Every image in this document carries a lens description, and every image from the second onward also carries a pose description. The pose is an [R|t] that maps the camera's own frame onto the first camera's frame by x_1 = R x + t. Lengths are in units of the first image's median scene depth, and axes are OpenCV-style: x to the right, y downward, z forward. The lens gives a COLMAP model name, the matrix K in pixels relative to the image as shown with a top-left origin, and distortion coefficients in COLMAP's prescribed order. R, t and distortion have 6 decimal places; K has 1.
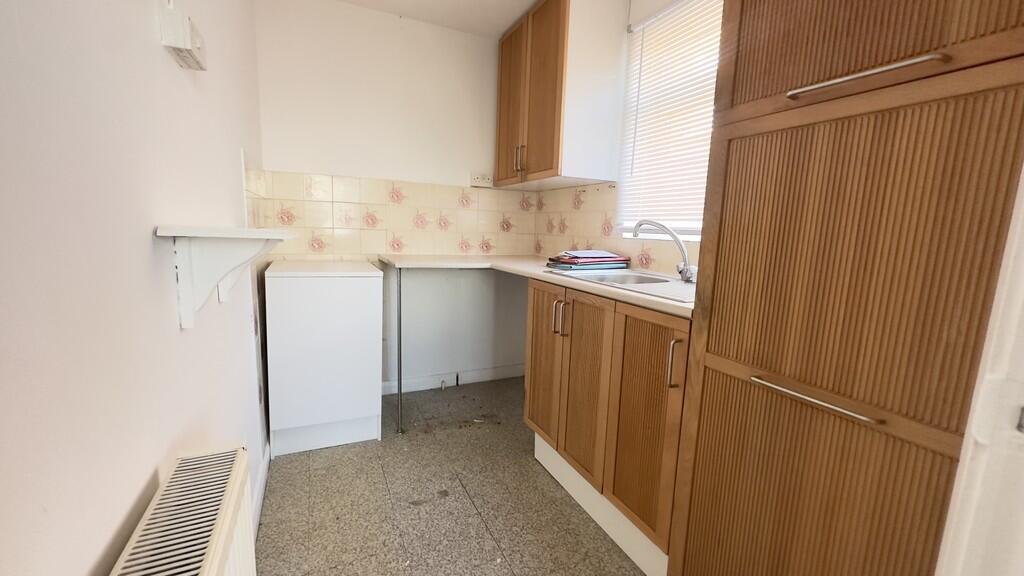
lens RADIAL K [[405.6, 0, 513.0], [0, 405.6, 288.9], [0, 0, 1]] dist [-0.001800, -0.000064]
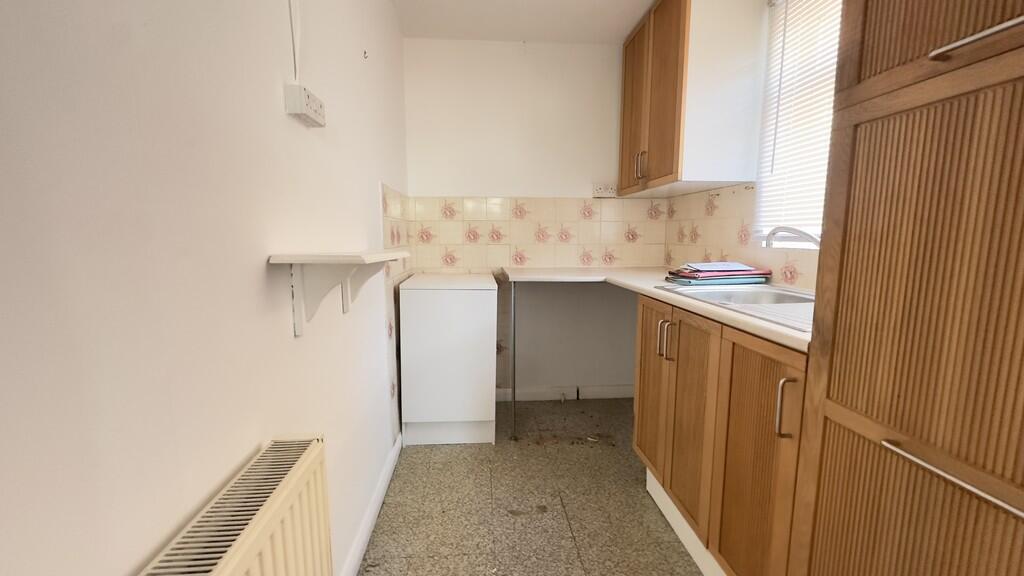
lens RADIAL K [[405.6, 0, 511.9], [0, 405.6, 288.9], [0, 0, 1]] dist [-0.001800, -0.000064]
pose [[0.932086, 0.013349, -0.361992, 0.113548], [-0.021243, 0.999615, -0.017836, -0.016443], [0.361614, 0.024315, 0.932011, 0.031269]]
